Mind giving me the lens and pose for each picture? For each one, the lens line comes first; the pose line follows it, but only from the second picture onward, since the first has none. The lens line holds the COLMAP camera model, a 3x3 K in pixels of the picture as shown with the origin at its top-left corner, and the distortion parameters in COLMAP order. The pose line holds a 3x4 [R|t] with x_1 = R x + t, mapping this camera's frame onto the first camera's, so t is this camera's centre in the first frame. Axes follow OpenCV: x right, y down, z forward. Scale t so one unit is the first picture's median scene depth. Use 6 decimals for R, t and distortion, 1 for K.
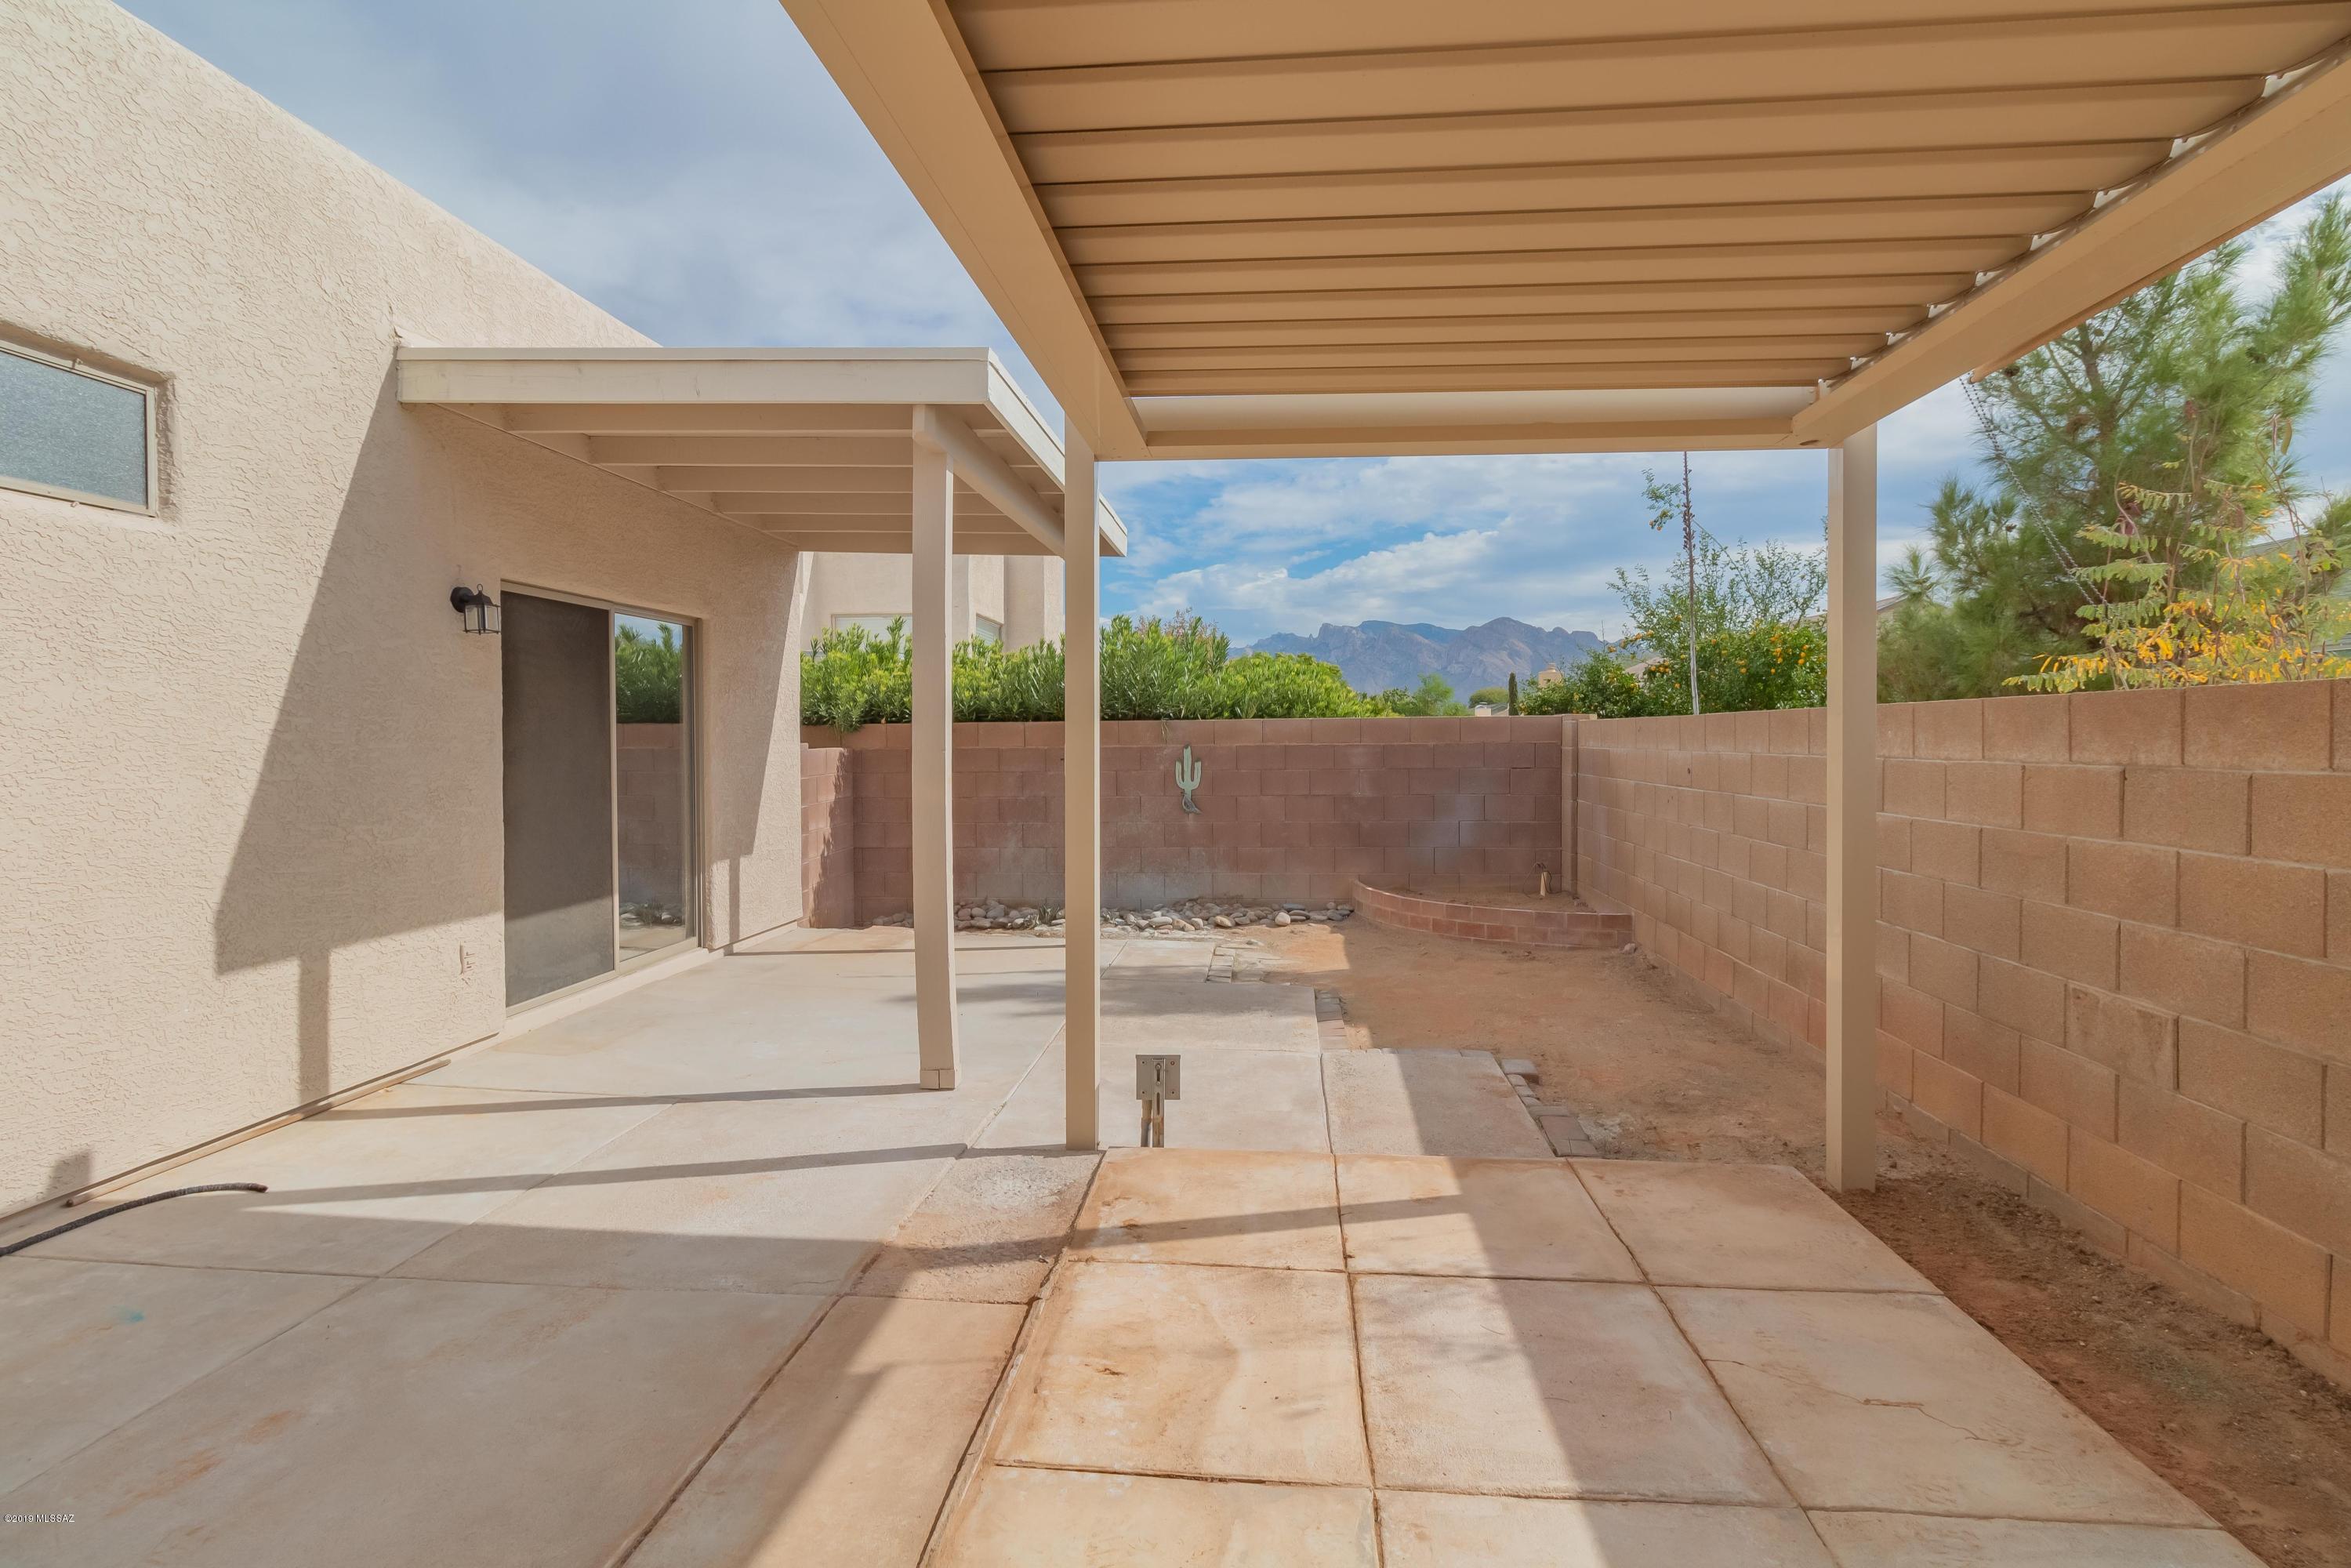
lens RADIAL K [[1104.8, 0, 1174.5], [0, 1104.8, 755.4], [0, 0, 1]] dist [0.003457, -0.000531]
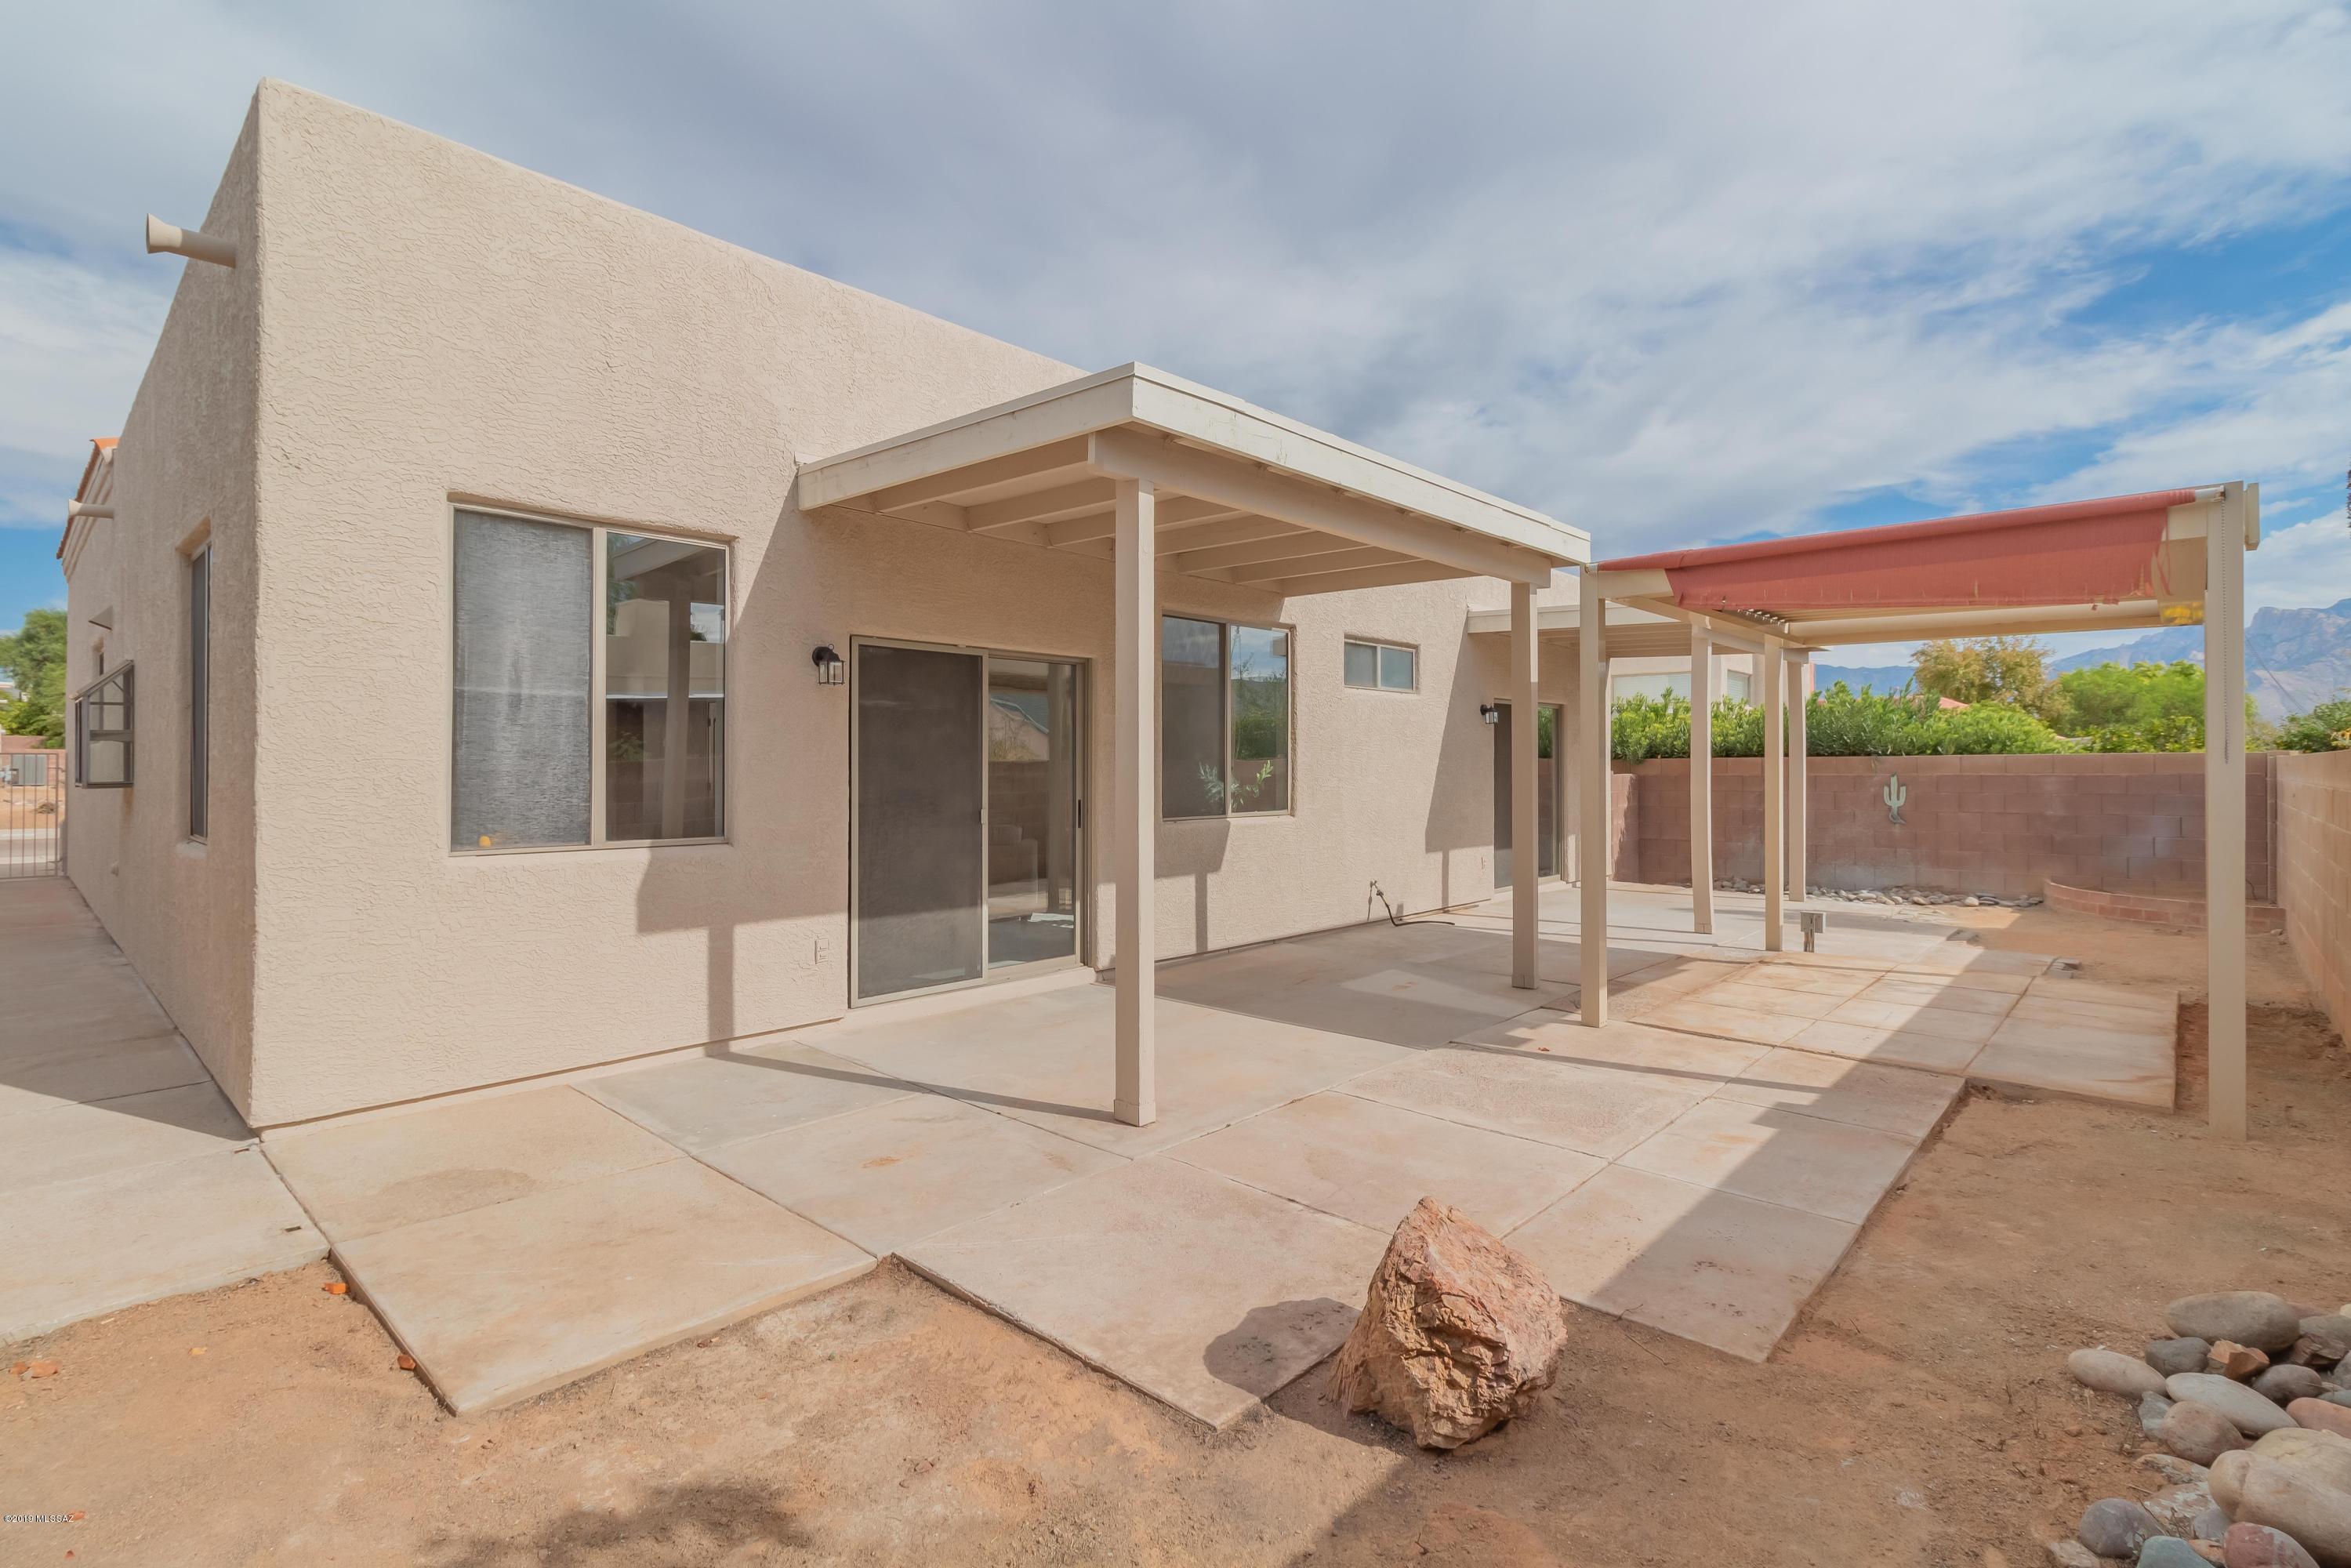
lens RADIAL K [[1104.8, 0, 1174.5], [0, 1104.8, 755.4], [0, 0, 1]] dist [0.003457, -0.000531]
pose [[0.800809, -0.001828, -0.598917, 0.122069], [-0.012509, 0.999726, -0.019777, 0.005954], [0.598789, 0.023329, 0.800567, -0.660394]]
